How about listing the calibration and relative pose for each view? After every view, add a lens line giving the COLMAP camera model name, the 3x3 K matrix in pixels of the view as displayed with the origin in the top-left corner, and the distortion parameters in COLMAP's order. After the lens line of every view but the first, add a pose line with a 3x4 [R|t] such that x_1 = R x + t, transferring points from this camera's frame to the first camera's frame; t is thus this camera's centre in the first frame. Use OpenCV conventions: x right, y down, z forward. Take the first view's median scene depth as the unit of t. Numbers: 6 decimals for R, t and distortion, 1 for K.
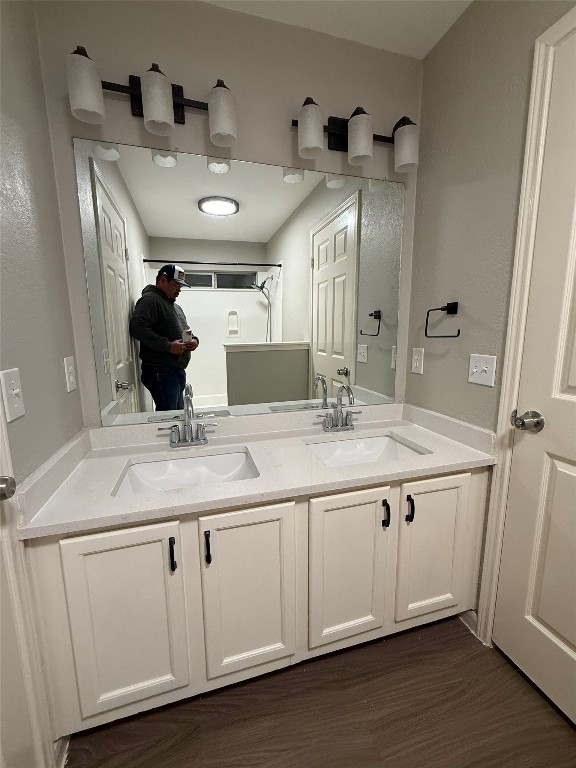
lens RADIAL K [[324.2, 0, 287.5], [0, 324.2, 382.8], [0, 0, 1]] dist [-0.001177, 0.000164]
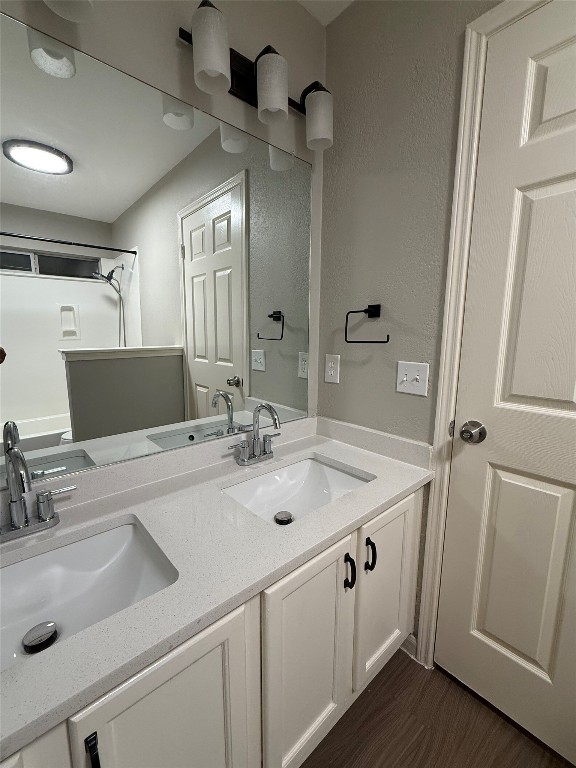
lens RADIAL K [[324.2, 0, 288.1], [0, 324.2, 384.8], [0, 0, 1]] dist [-0.001177, 0.000164]
pose [[0.902866, -0.052921, 0.426652, -0.107485], [0.053933, 0.998497, 0.009719, -0.044969], [-0.426525, 0.014235, 0.904364, 0.281086]]
